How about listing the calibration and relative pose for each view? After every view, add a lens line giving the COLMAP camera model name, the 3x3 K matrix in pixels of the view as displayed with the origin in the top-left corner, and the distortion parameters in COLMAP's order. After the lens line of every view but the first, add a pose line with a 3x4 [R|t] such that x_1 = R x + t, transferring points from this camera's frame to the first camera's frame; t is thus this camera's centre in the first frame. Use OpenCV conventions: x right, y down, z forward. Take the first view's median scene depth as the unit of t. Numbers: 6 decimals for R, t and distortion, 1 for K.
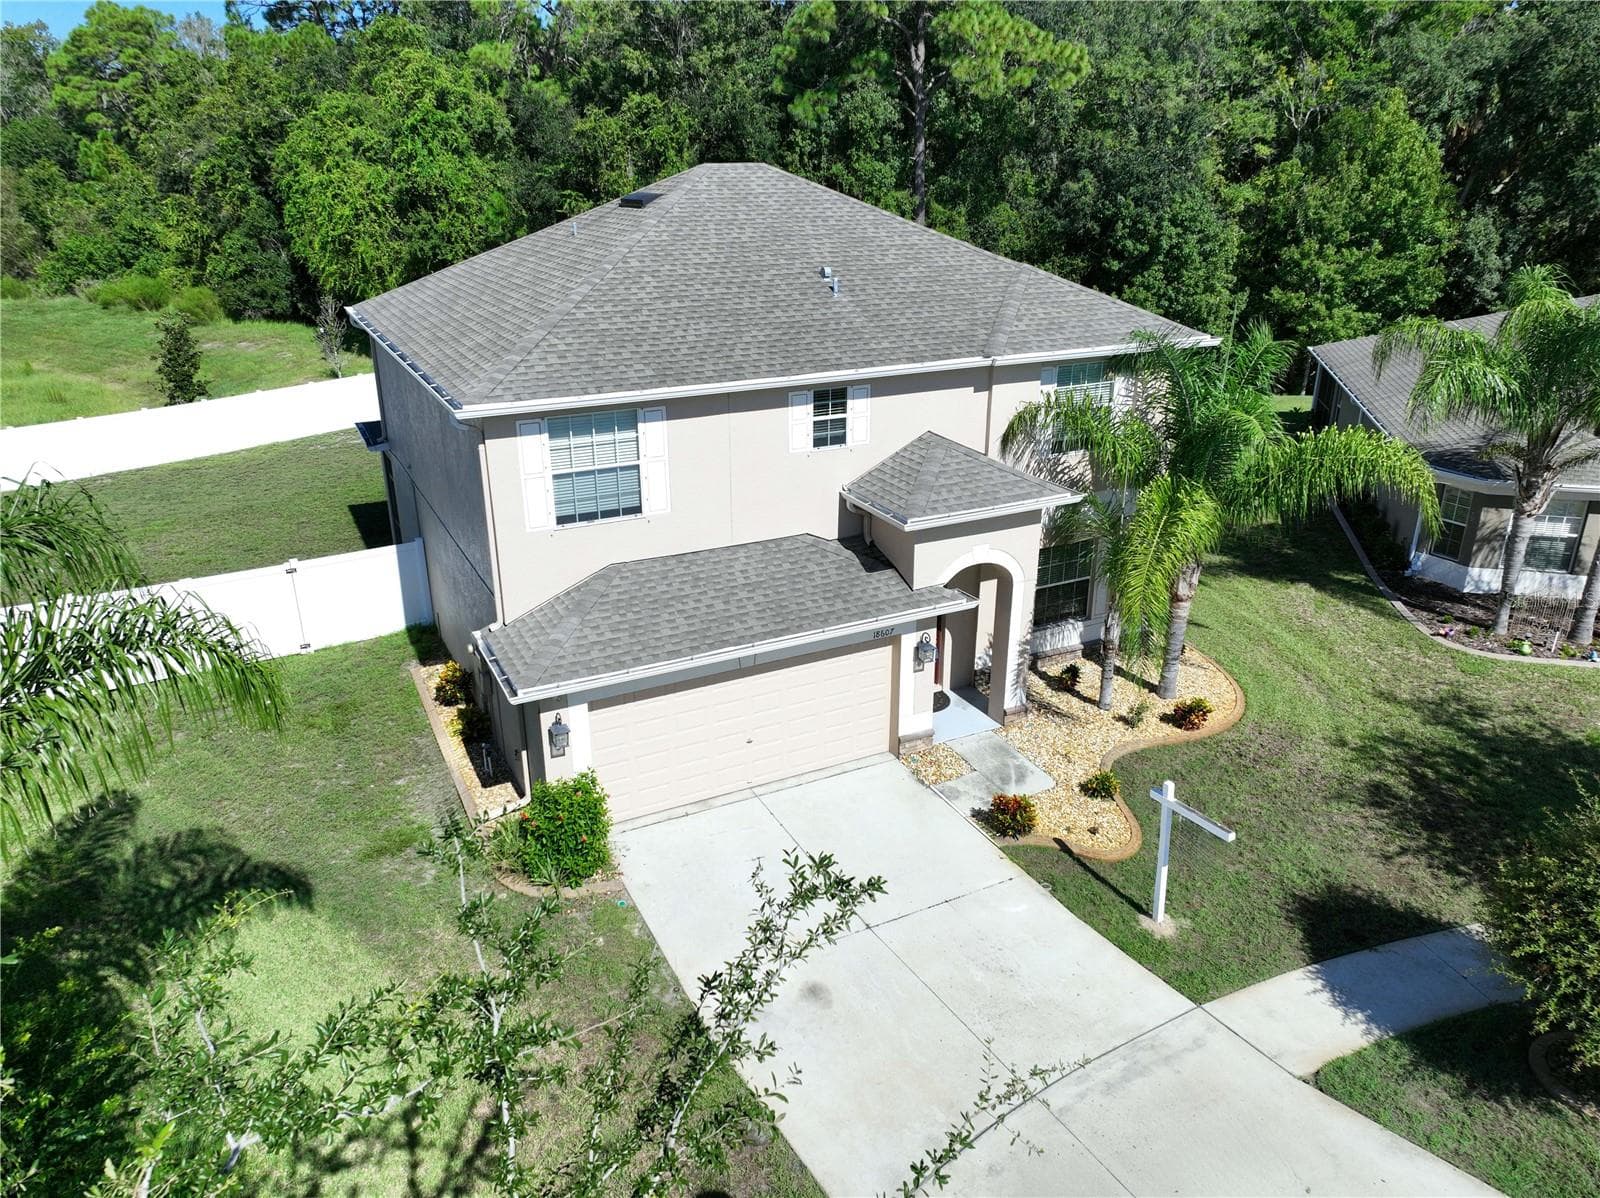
lens RADIAL K [[1124.7, 0, 773.9], [0, 1124.7, 604.8], [0, 0, 1]] dist [-0.005964, 0.025070]
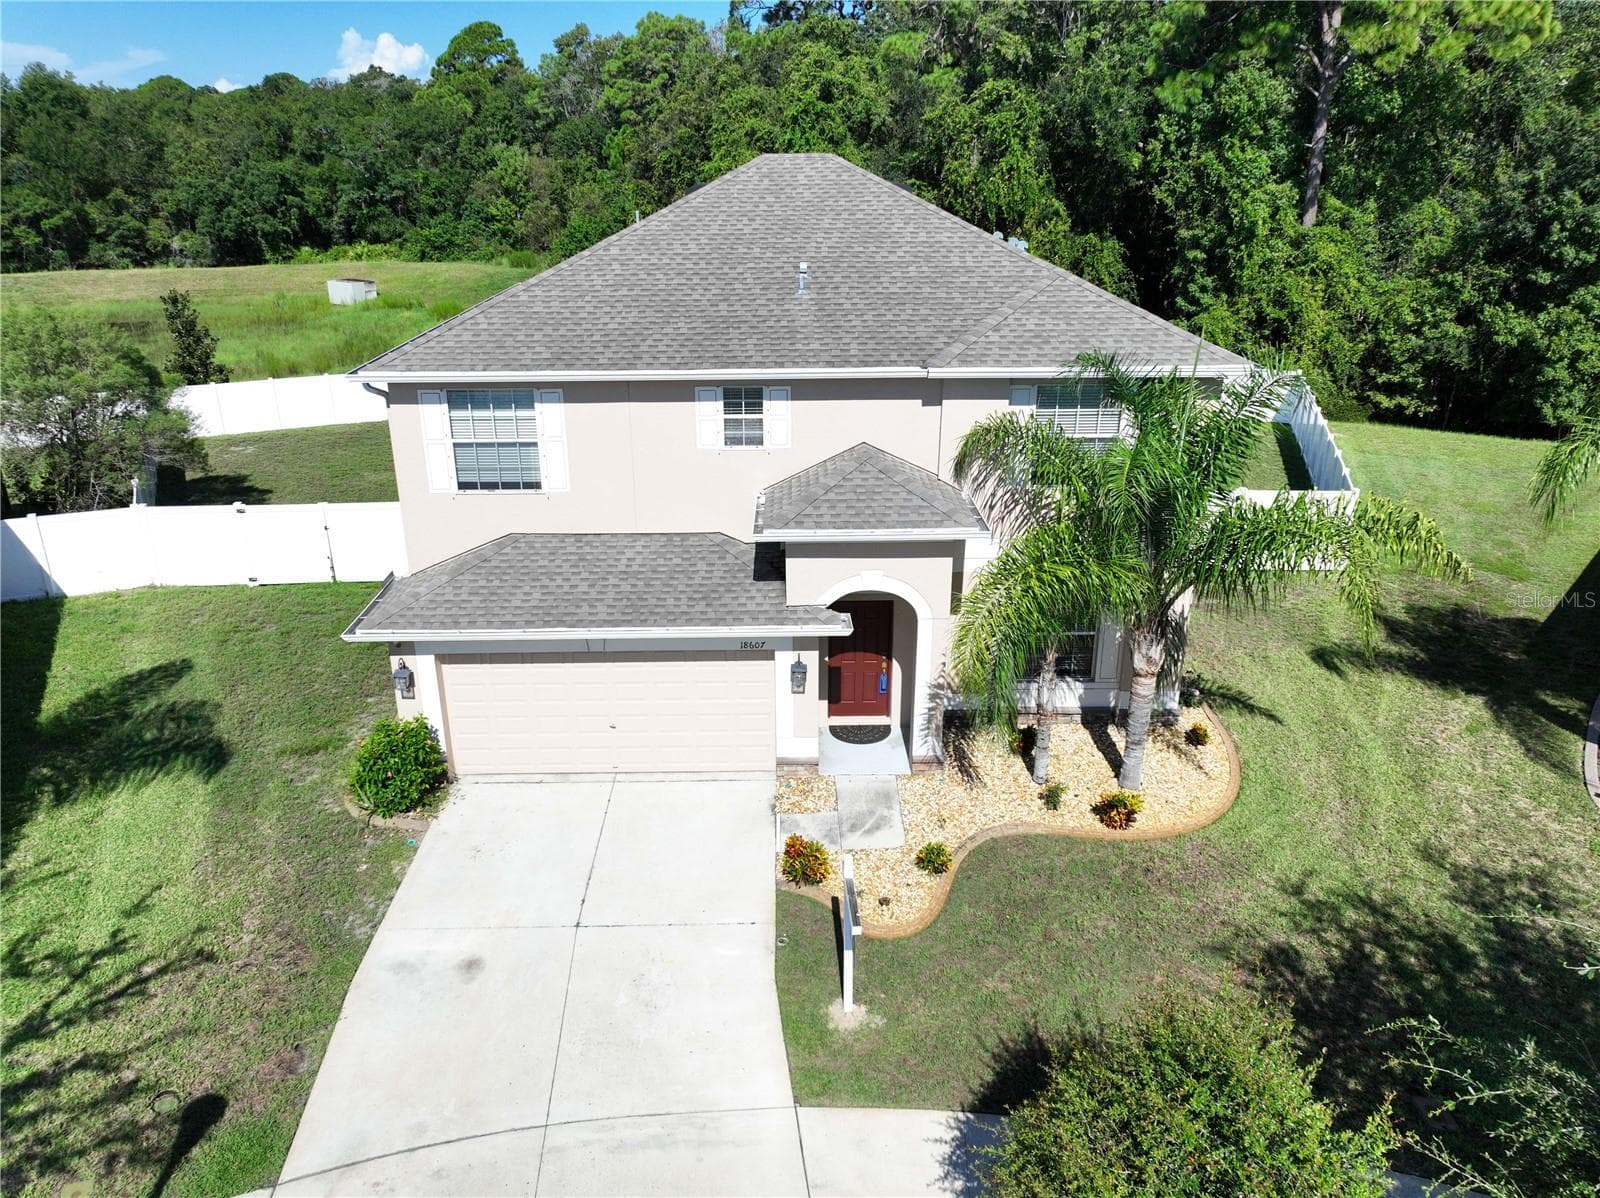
lens RADIAL K [[1124.7, 0, 765.9], [0, 1124.7, 608.1], [0, 0, 1]] dist [-0.005964, 0.025070]
pose [[0.896492, 0.166204, -0.410706, 0.463376], [-0.161524, 0.985780, 0.046350, -0.049082], [0.412569, 0.024786, 0.910589, 0.121825]]
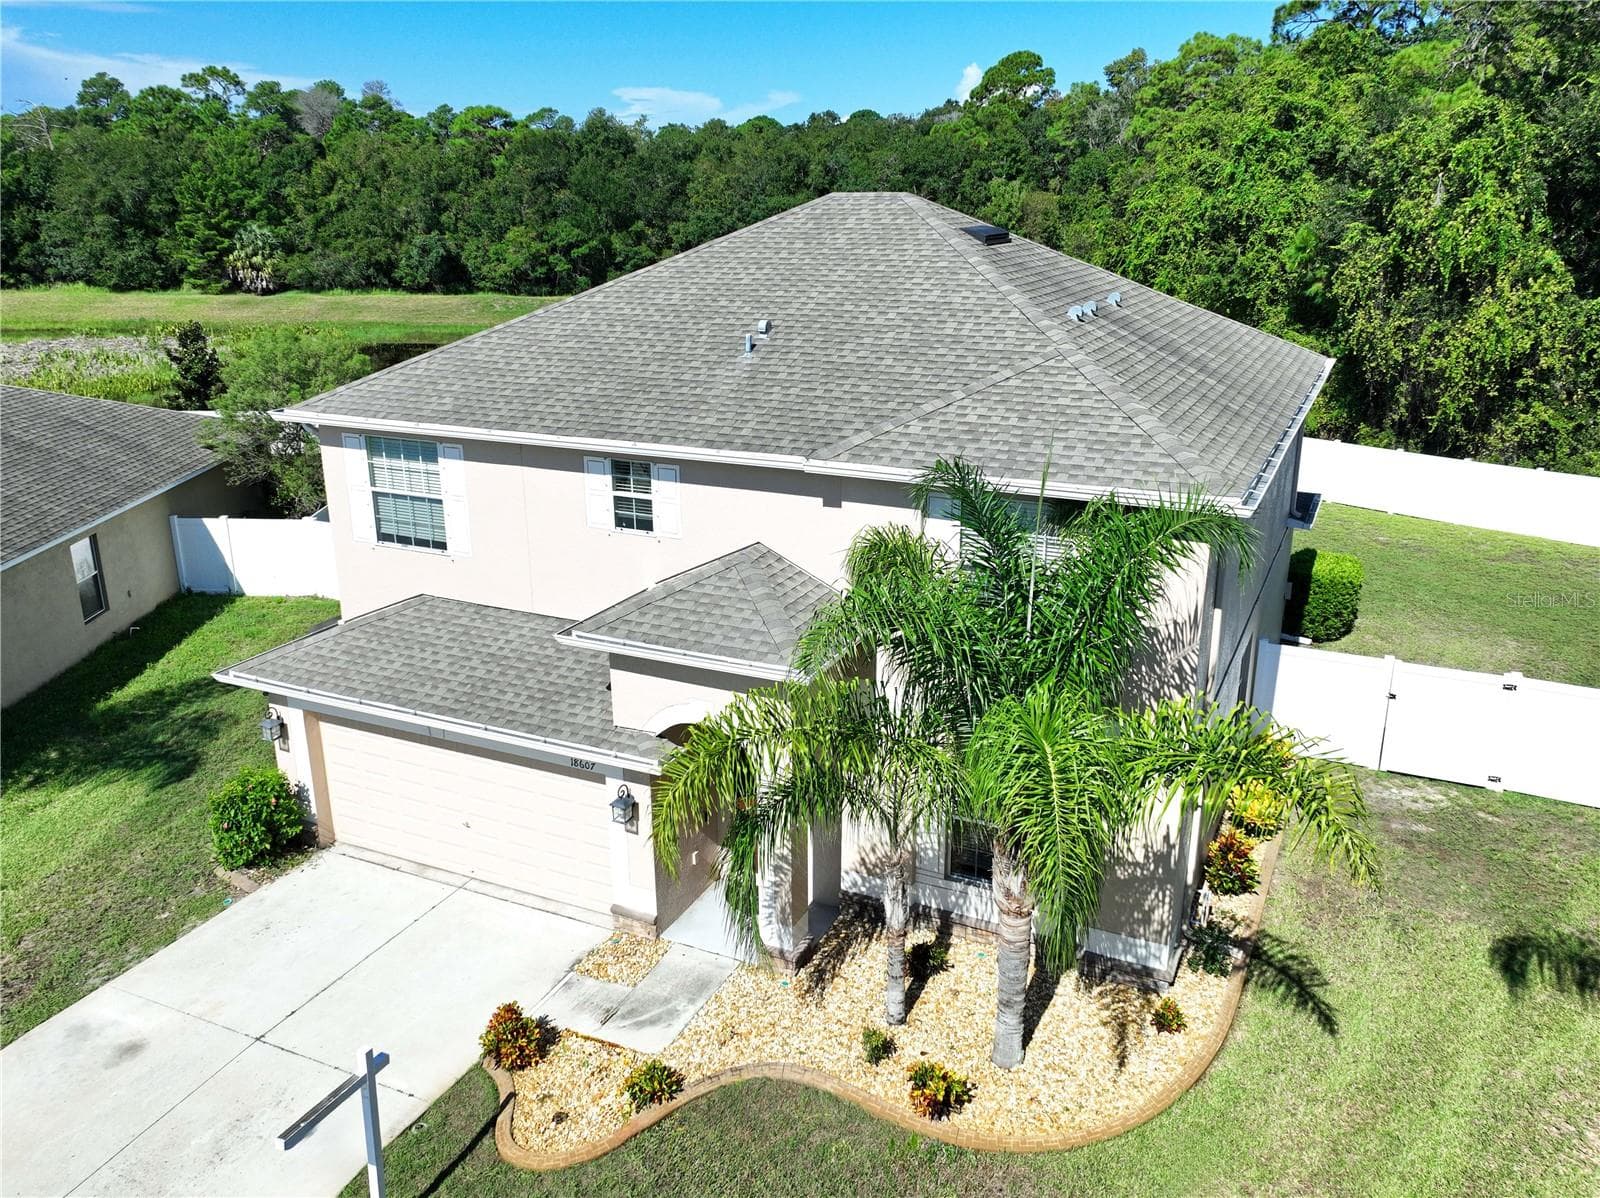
lens RADIAL K [[1236.8, 0, 797.6], [0, 1236.8, 593.6], [0, 0, 1]] dist [0.006441, -0.000333]
pose [[0.620793, 0.246504, -0.744212, 0.767834], [-0.288320, 0.954540, 0.075666, -0.189669], [0.729032, 0.167598, 0.663644, 0.469777]]
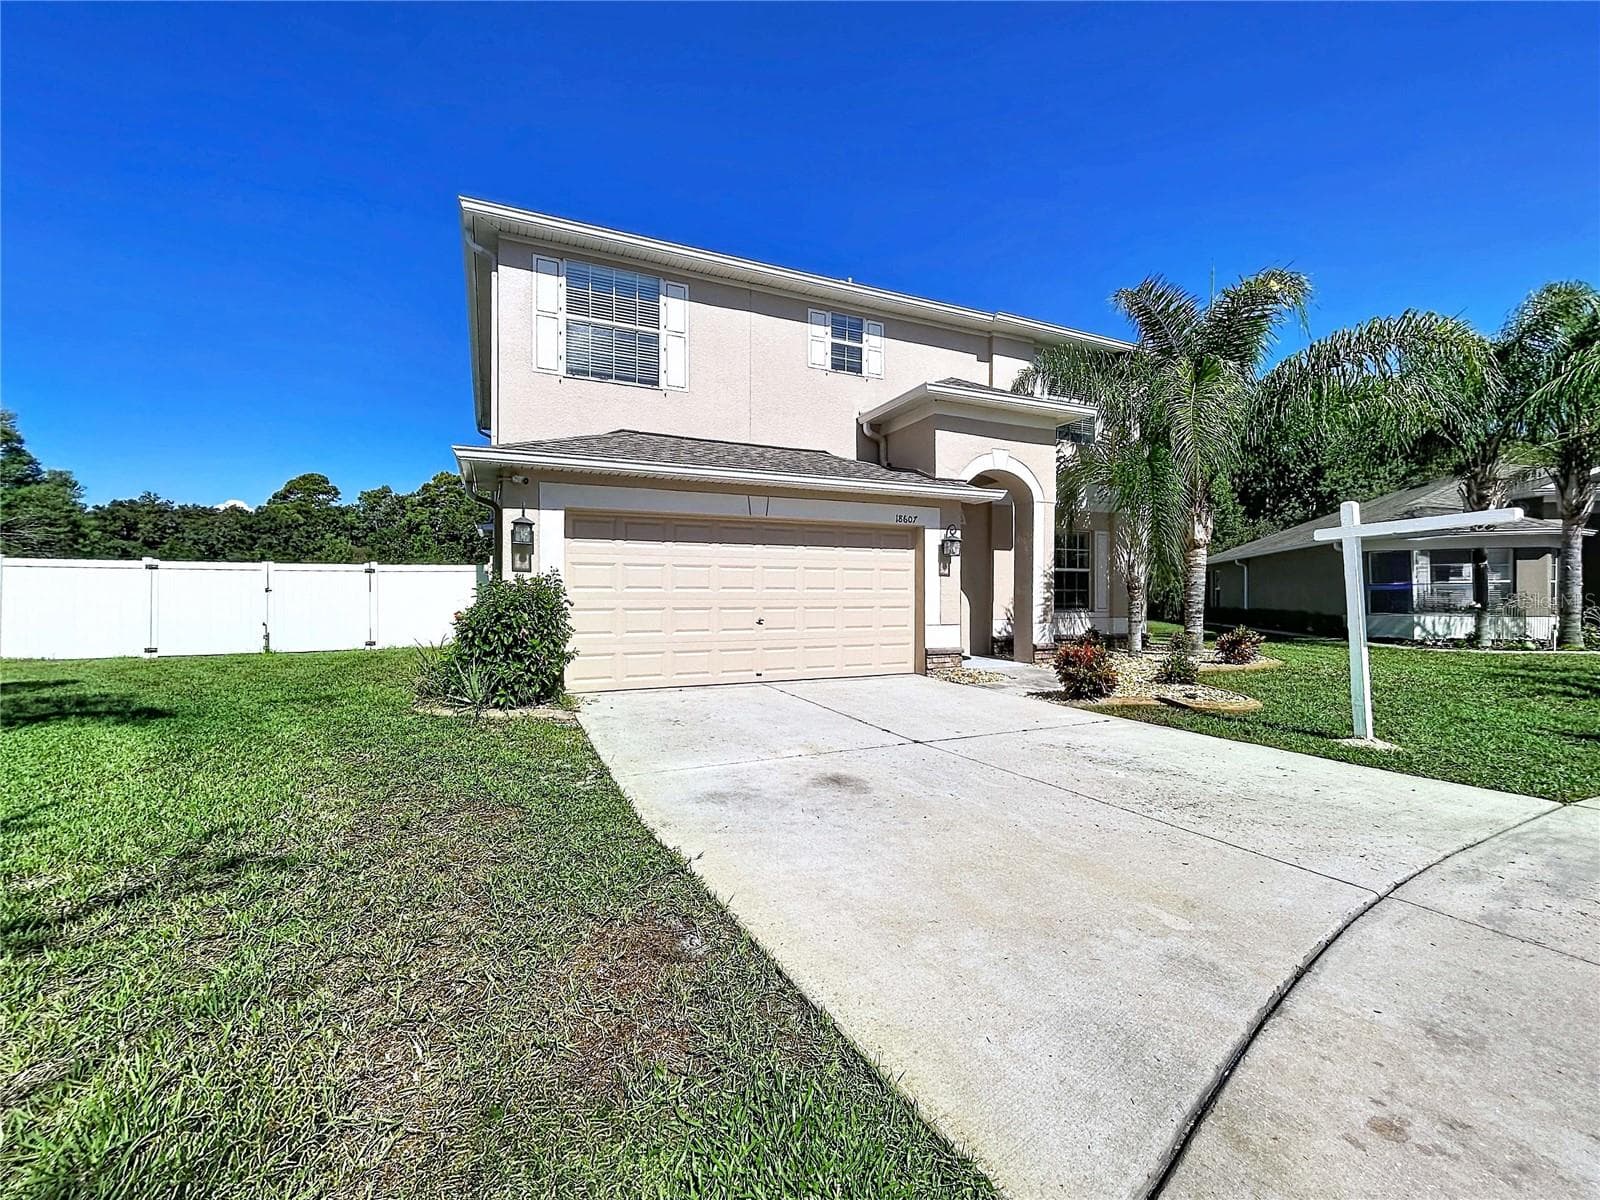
lens RADIAL K [[665.5, 0, 785.2], [0, 665.5, 601.8], [0, 0, 1]] dist [-0.002501, 0.000979]
pose [[0.999366, 0.010439, -0.034052, 0.014481], [-0.022199, 0.930218, -0.366336, 0.275803], [0.027852, 0.366859, 0.929859, 0.470523]]
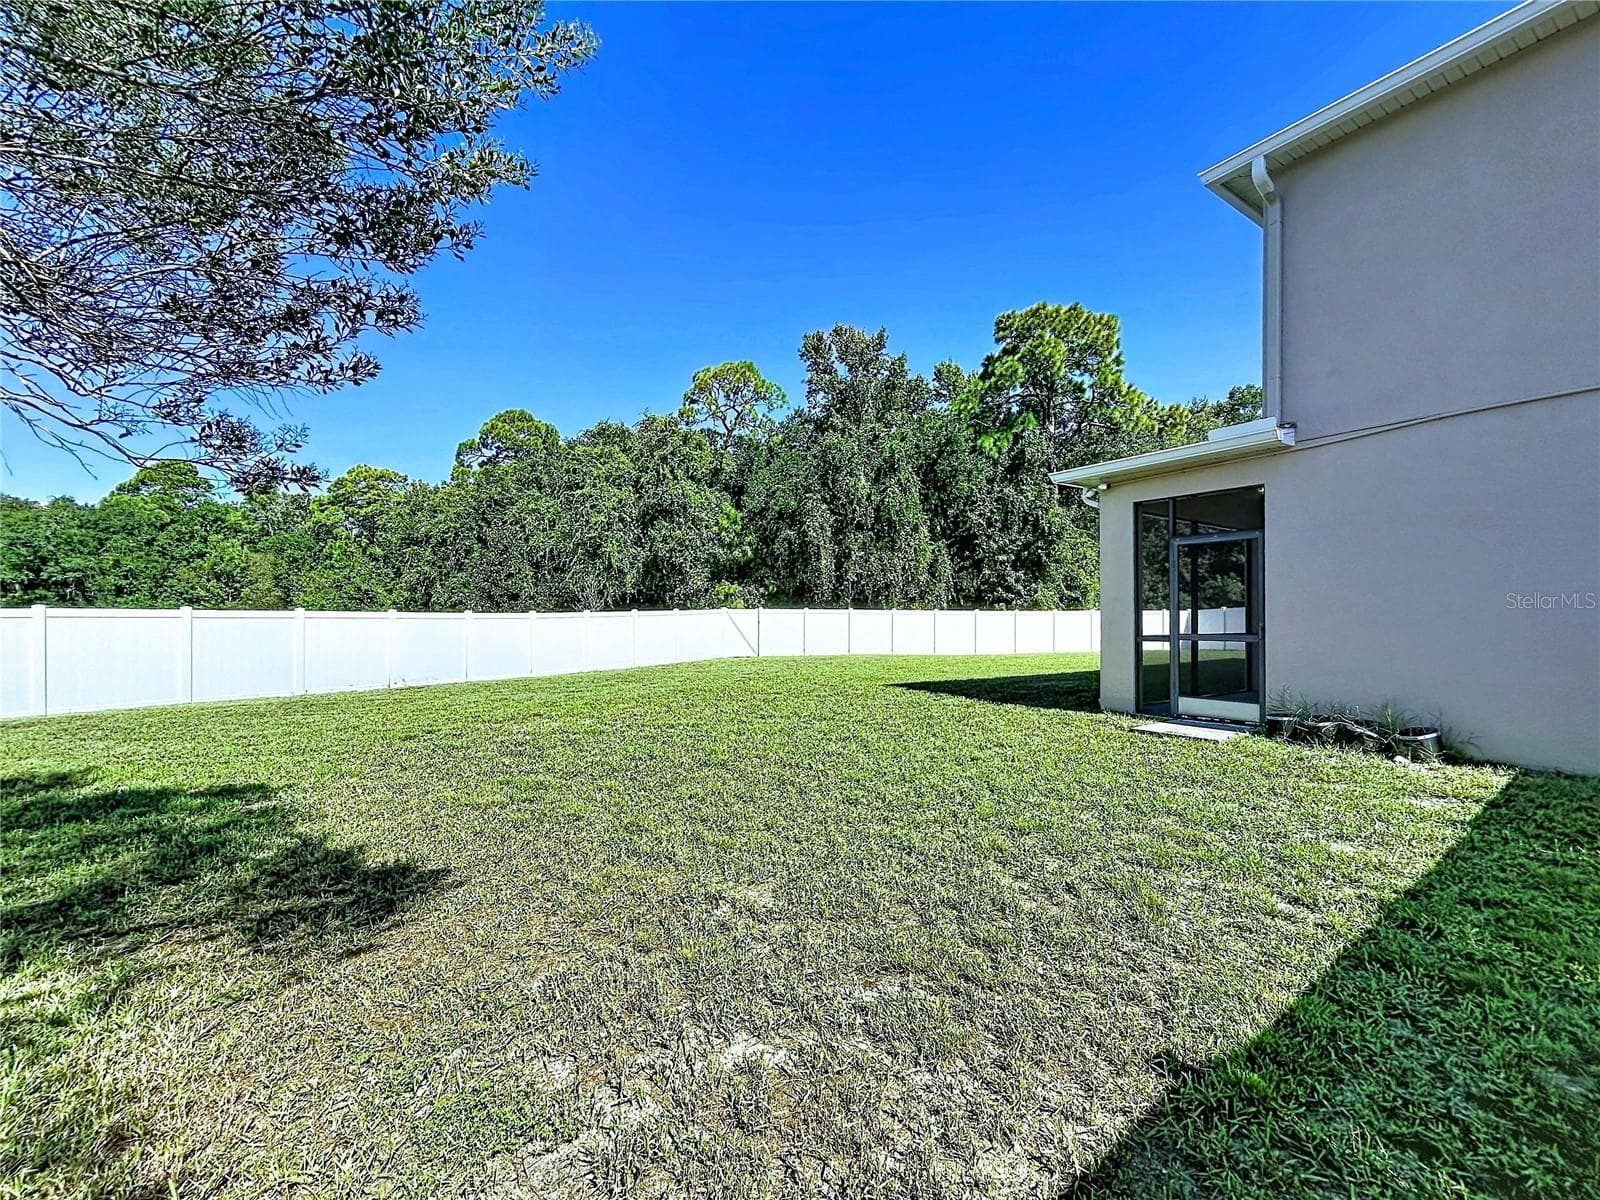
lens RADIAL K [[665.5, 0, 790.2], [0, 665.5, 623.0], [0, 0, 1]] dist [-0.002501, 0.000979]
pose [[0.991623, 0.008074, 0.128914, -0.783565], [0.039452, 0.931417, -0.361808, 0.041209], [-0.122994, 0.363863, 0.923296, 1.062922]]
